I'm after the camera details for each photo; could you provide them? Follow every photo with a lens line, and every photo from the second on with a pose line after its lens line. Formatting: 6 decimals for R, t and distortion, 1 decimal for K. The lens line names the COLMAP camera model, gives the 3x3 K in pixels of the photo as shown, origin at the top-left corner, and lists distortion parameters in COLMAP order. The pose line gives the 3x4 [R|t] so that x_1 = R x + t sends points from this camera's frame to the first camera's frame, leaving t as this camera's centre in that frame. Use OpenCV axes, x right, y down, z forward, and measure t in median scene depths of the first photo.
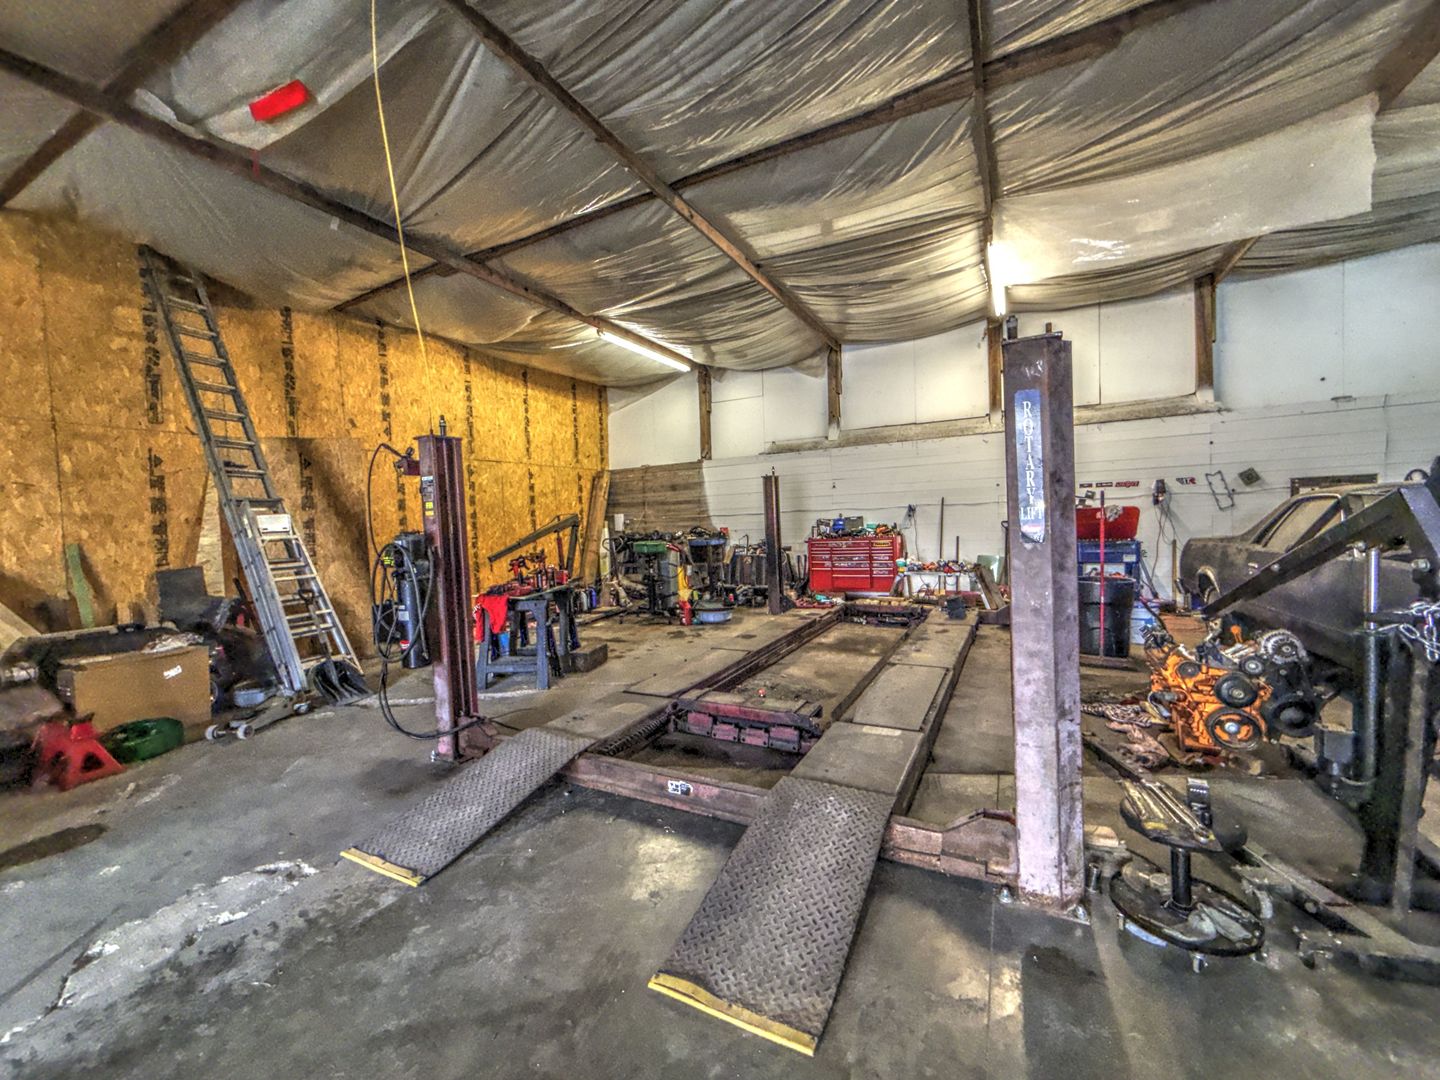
lens RADIAL K [[574.2, 0, 716.5], [0, 574.2, 541.5], [0, 0, 1]] dist [-0.001390, -0.000259]
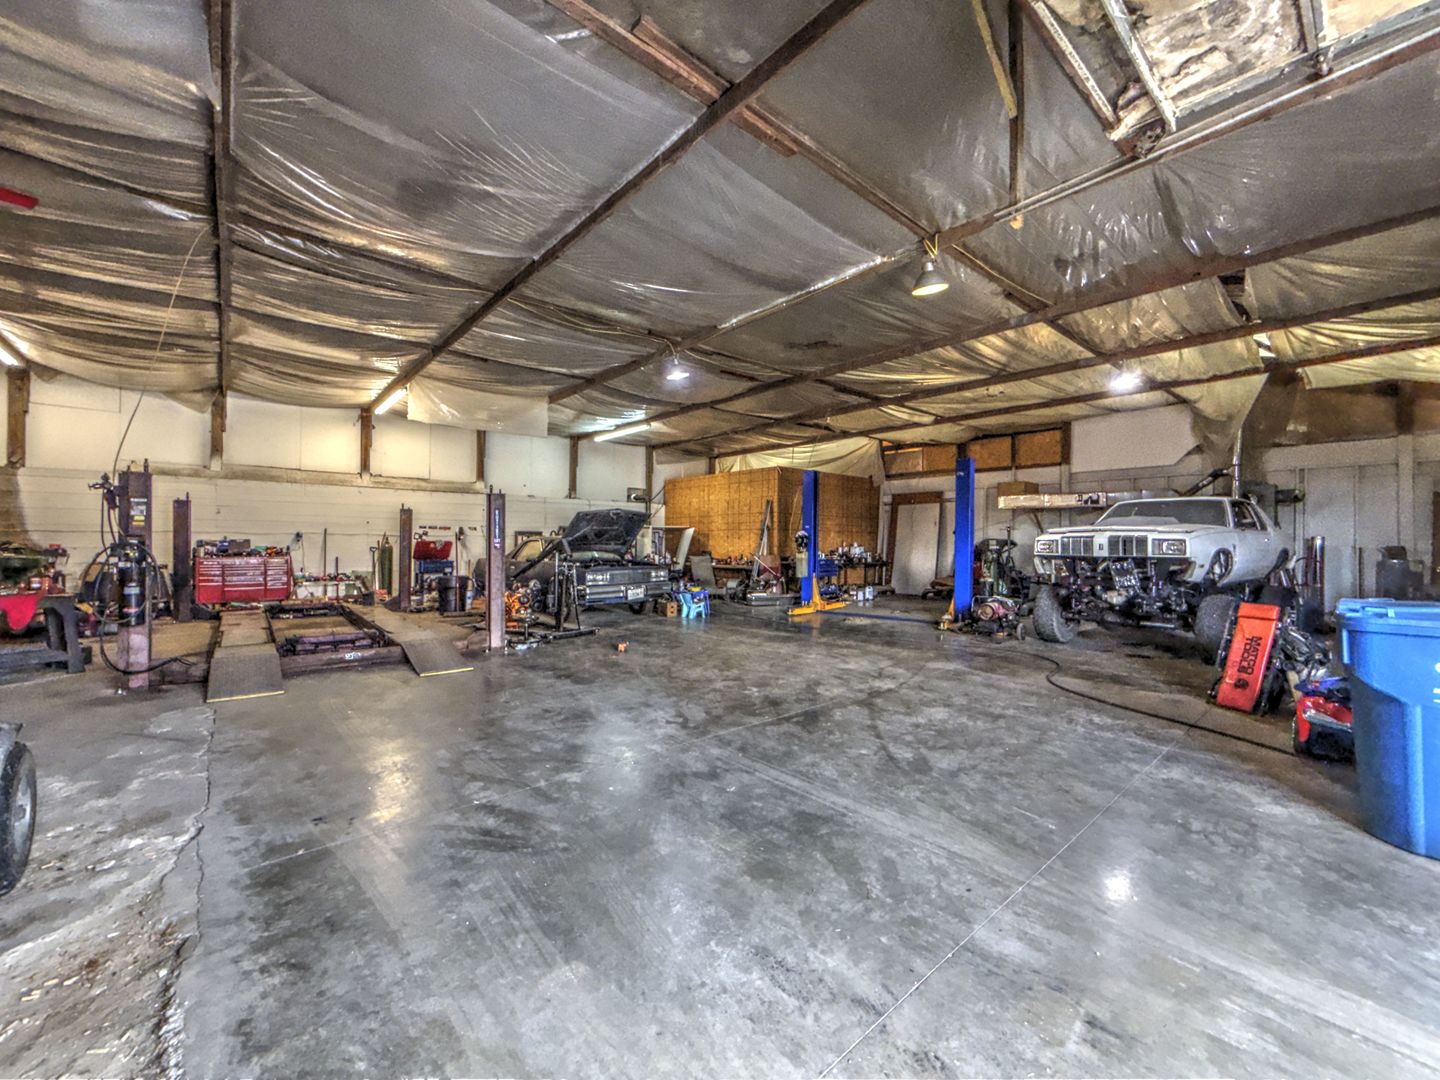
lens RADIAL K [[574.2, 0, 717.2], [0, 574.2, 539.7], [0, 0, 1]] dist [-0.001390, -0.000259]
pose [[0.380442, 0.047802, 0.923569, -0.492899], [0.010825, 0.998365, -0.056133, 0.035482], [-0.924742, 0.031353, 0.379302, -0.363915]]
